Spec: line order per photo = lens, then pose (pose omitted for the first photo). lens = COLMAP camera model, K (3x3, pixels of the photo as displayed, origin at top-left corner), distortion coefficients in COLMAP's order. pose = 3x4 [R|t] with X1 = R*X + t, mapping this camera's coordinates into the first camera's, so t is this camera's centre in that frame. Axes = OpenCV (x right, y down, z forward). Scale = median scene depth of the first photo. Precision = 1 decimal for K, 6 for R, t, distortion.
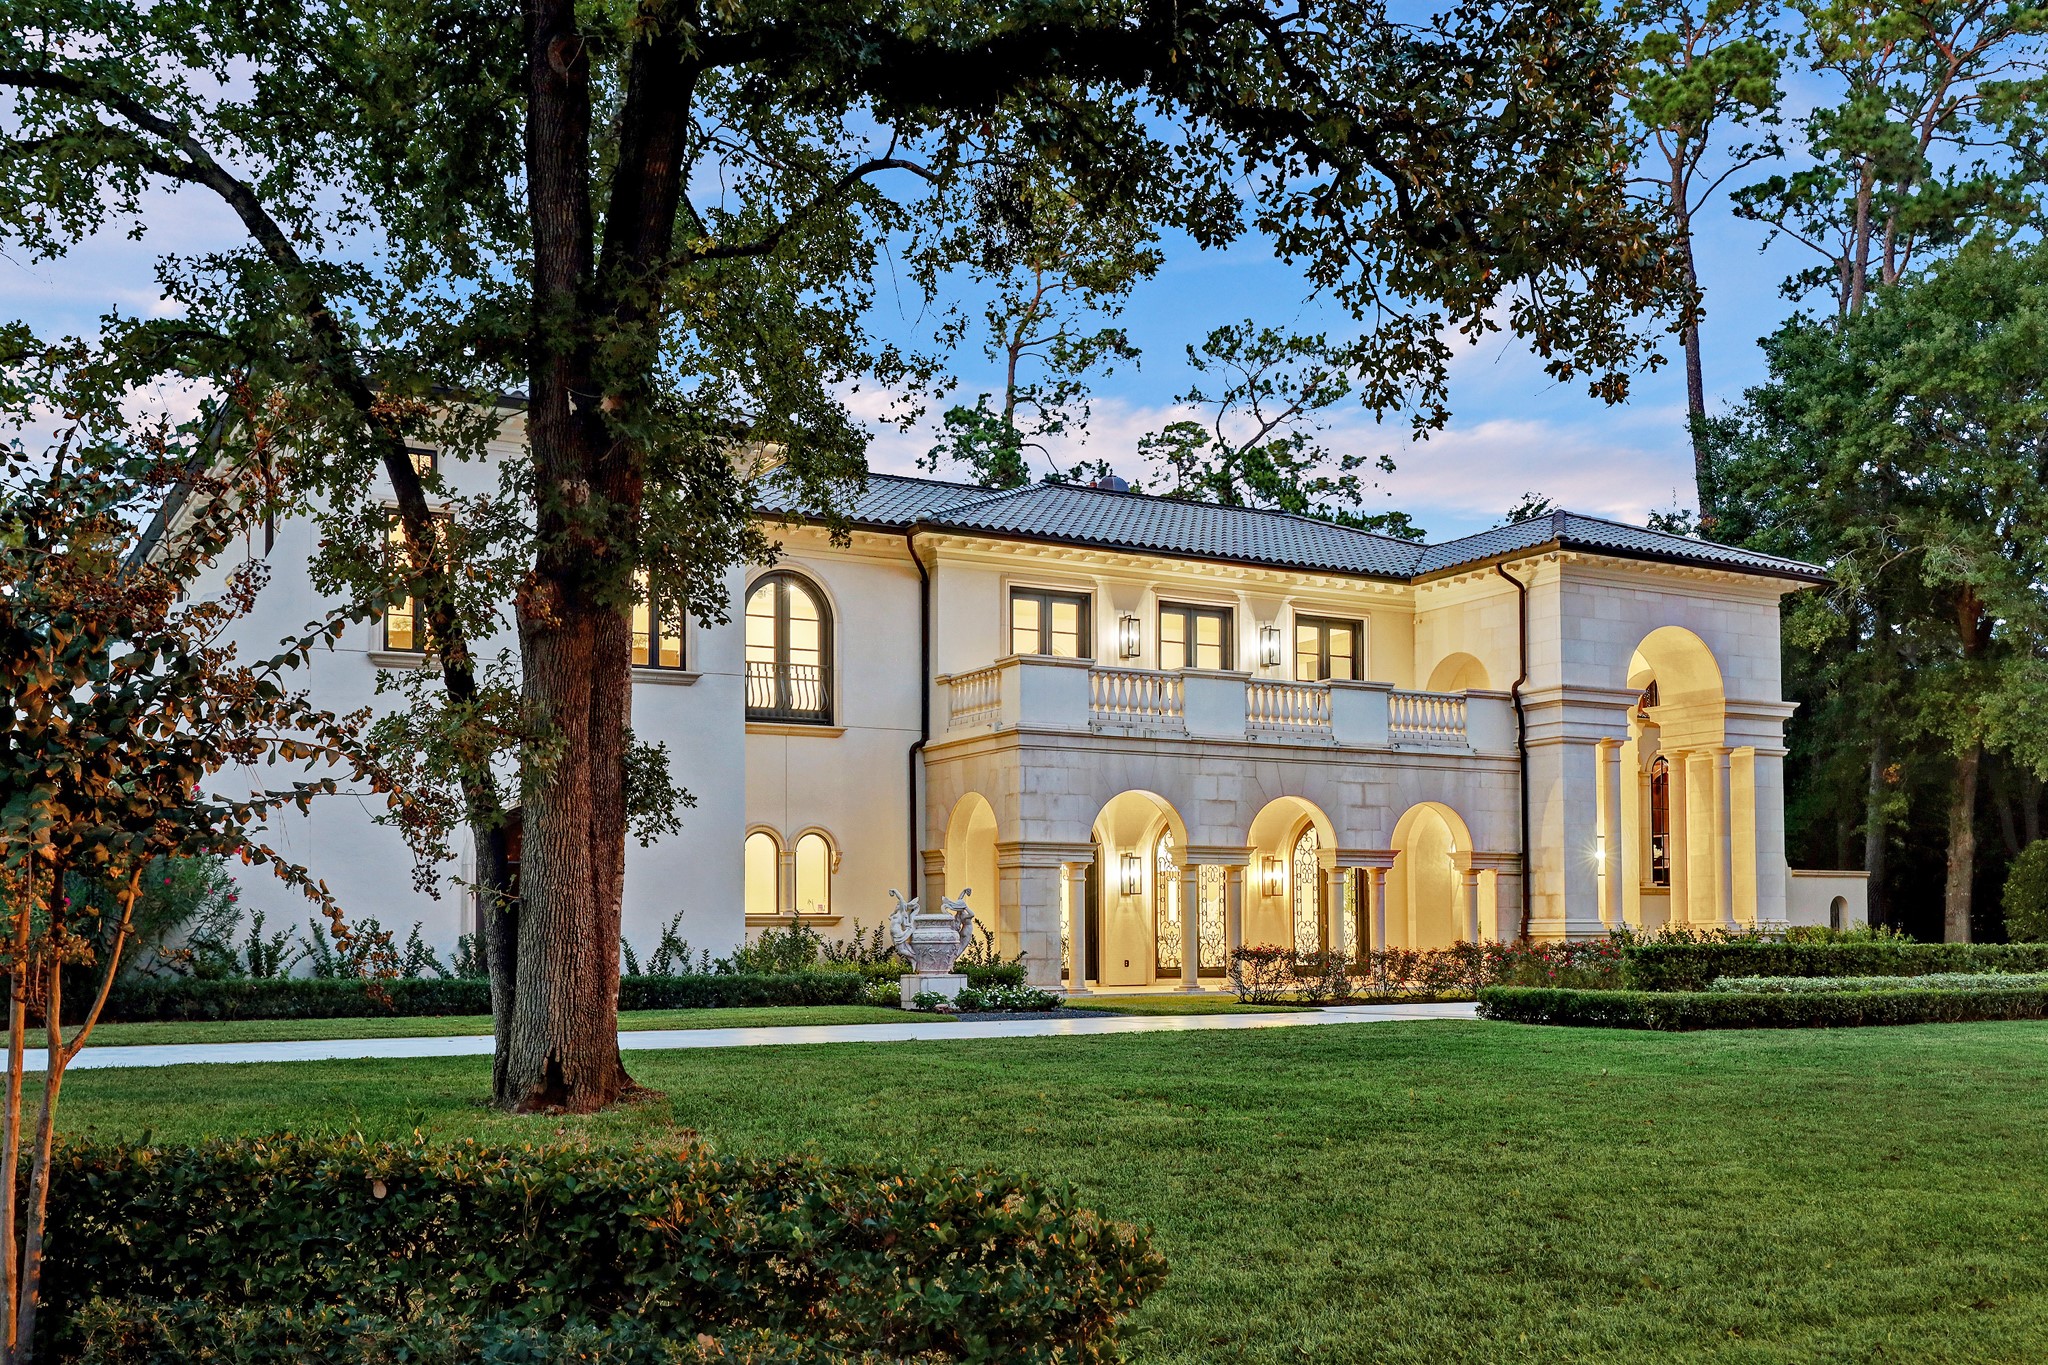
lens RADIAL K [[2021.9, 0, 1024.0], [0, 2021.9, 682.5], [0, 0, 1]] dist [-0.061435, -0.003610]
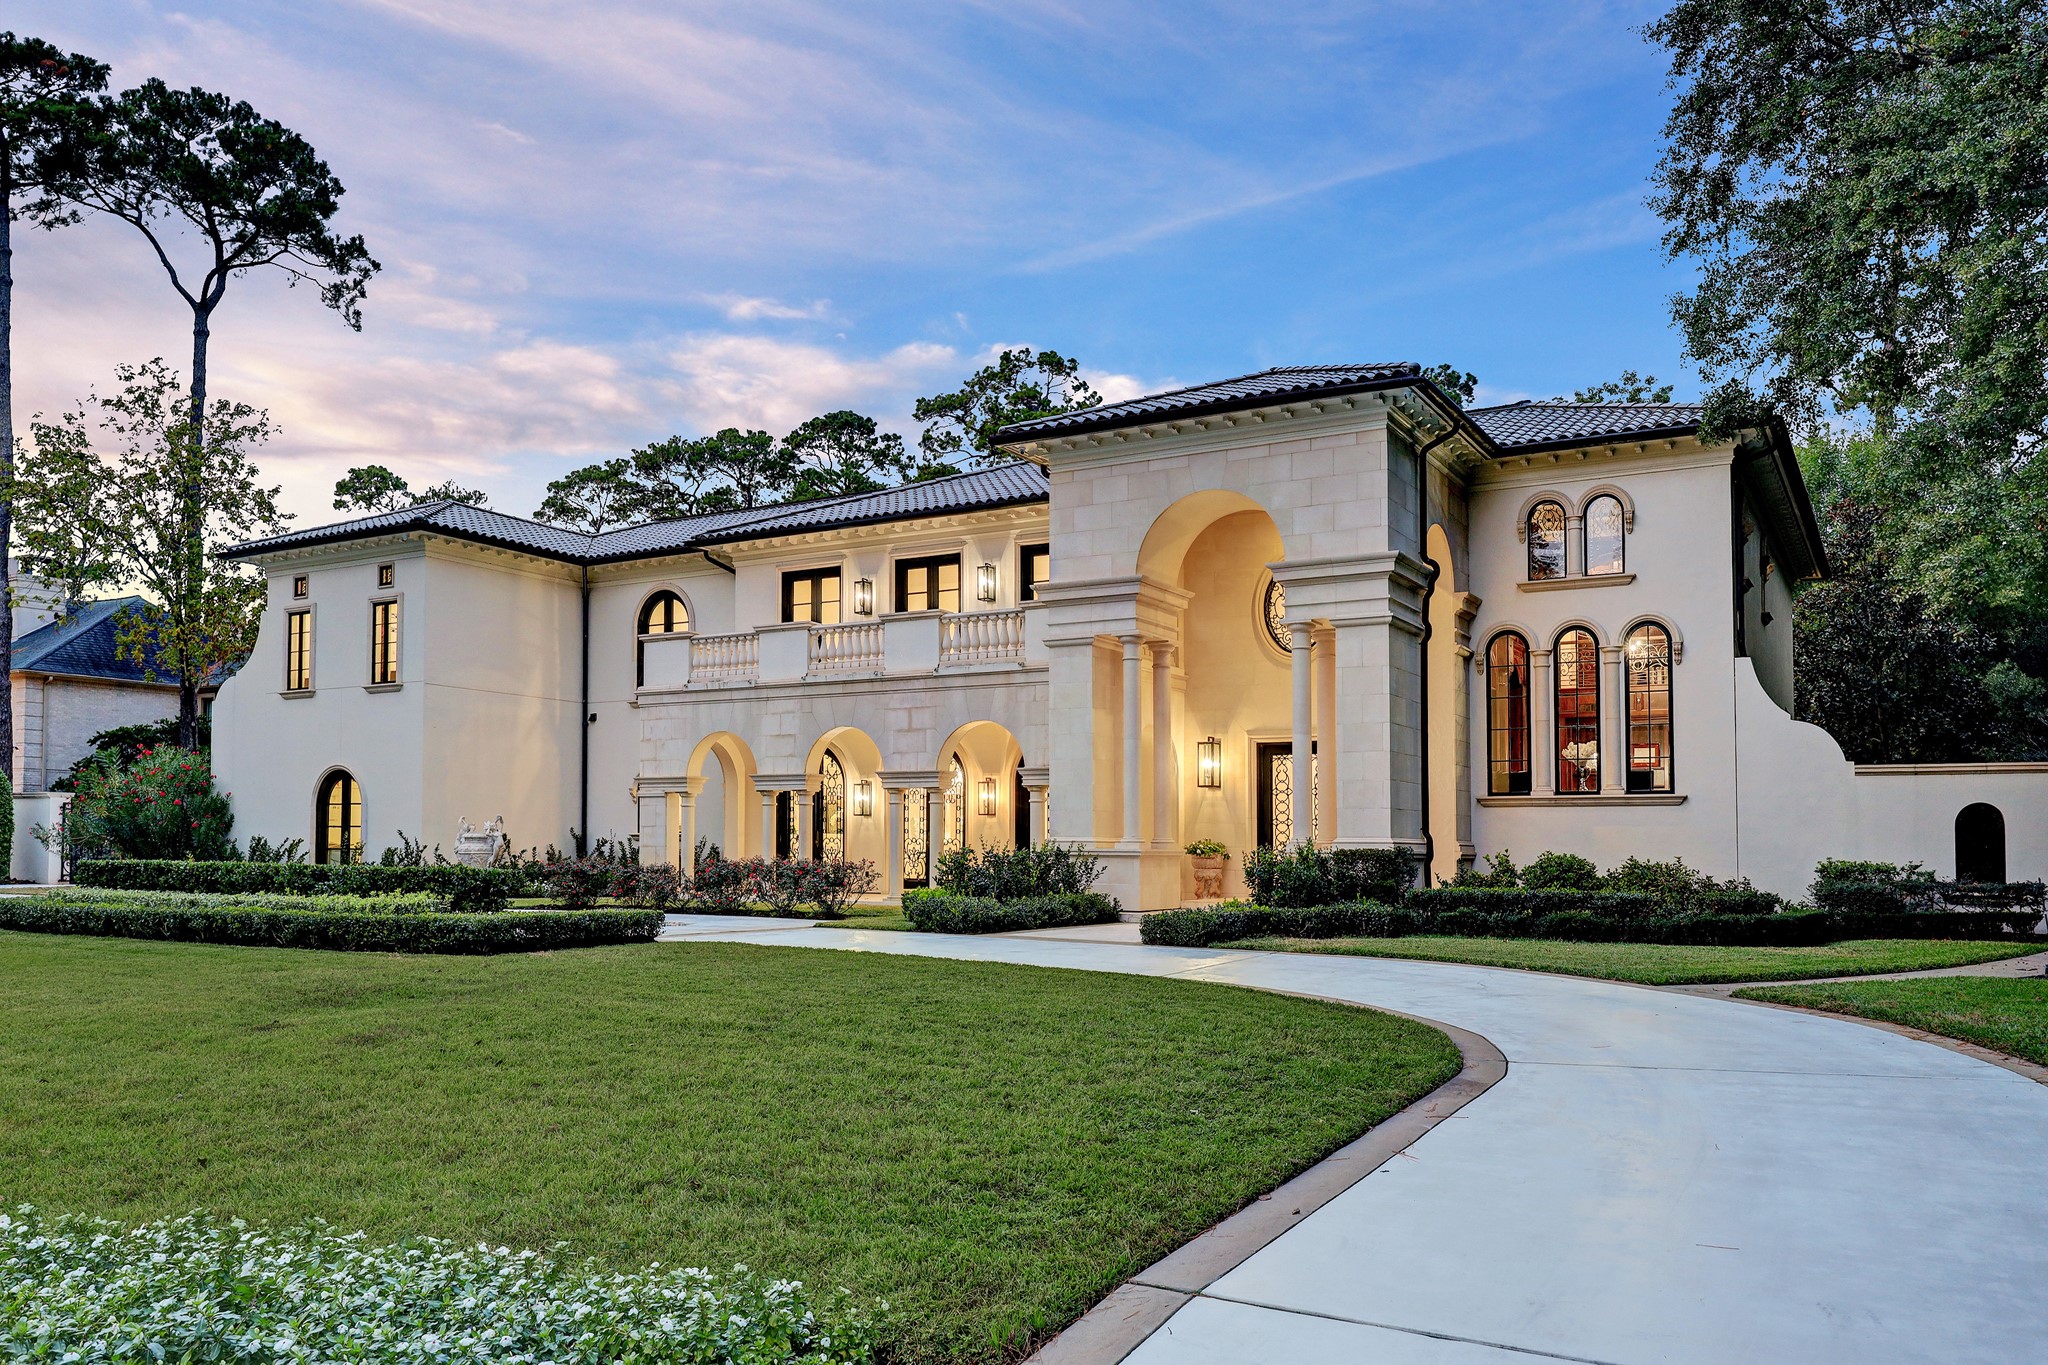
lens RADIAL K [[1546.5, 0, 1024.0], [0, 1546.5, 682.5], [0, 0, 1]] dist [-0.000268, 0.000055]
pose [[0.488952, -0.087778, -0.867883, 0.876074], [0.101585, 0.993885, -0.043291, 0.075384], [0.866375, -0.066997, 0.494879, 0.631026]]
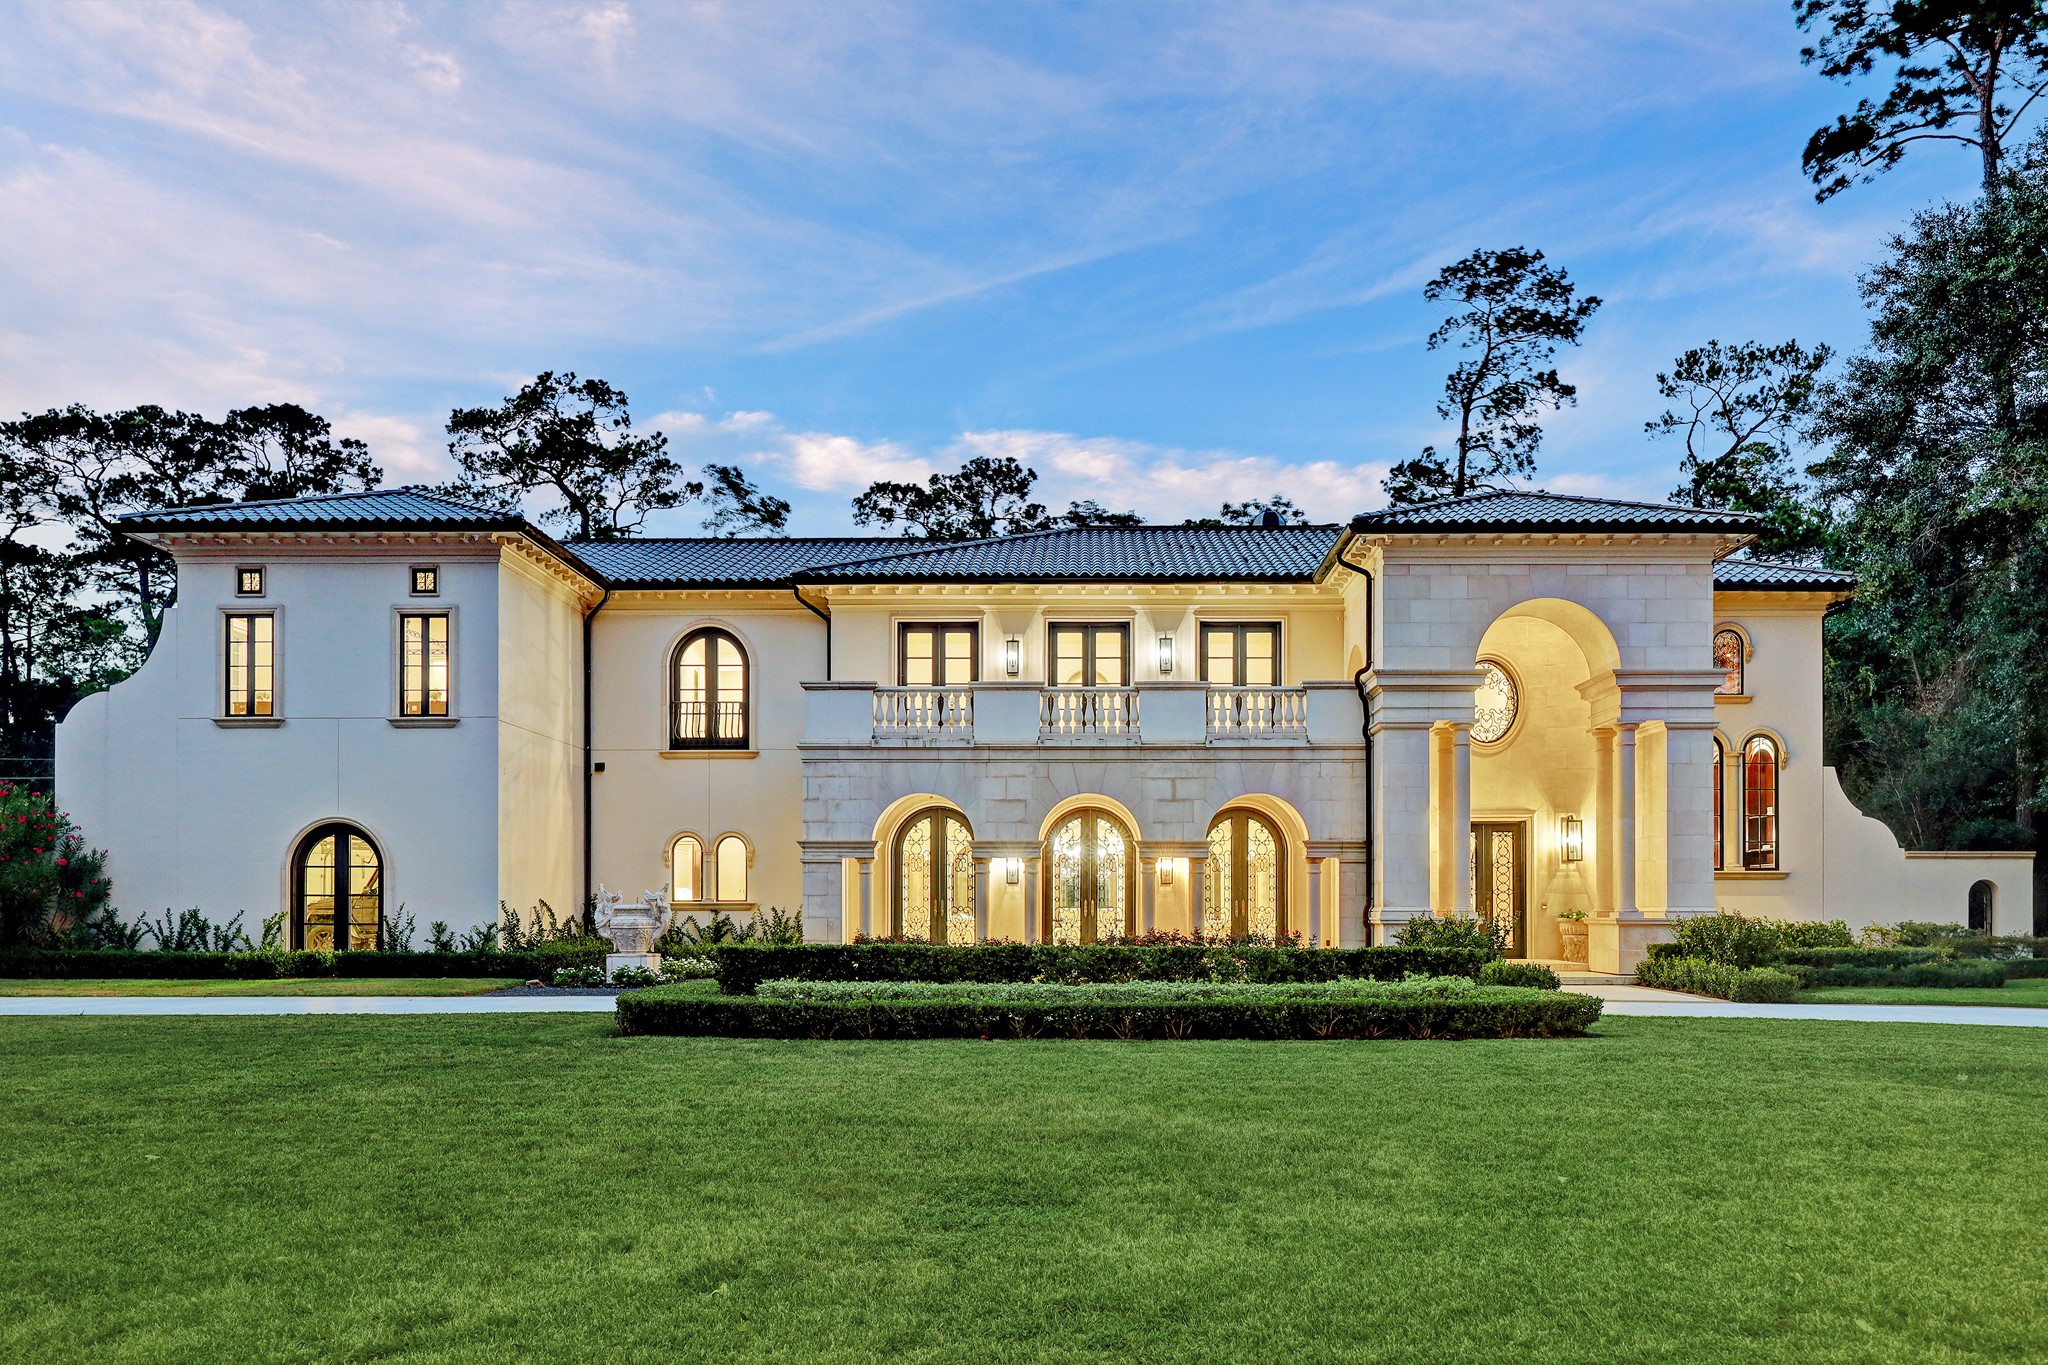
lens RADIAL K [[1536.2, 0, 1023.0], [0, 1536.2, 783.0], [0, 0, 1]] dist [-0.006370, -0.001843]
pose [[0.863388, -0.039141, -0.503019, 0.489453], [0.060899, 0.997782, 0.026888, 0.025176], [0.500851, -0.053848, 0.863857, 0.256365]]
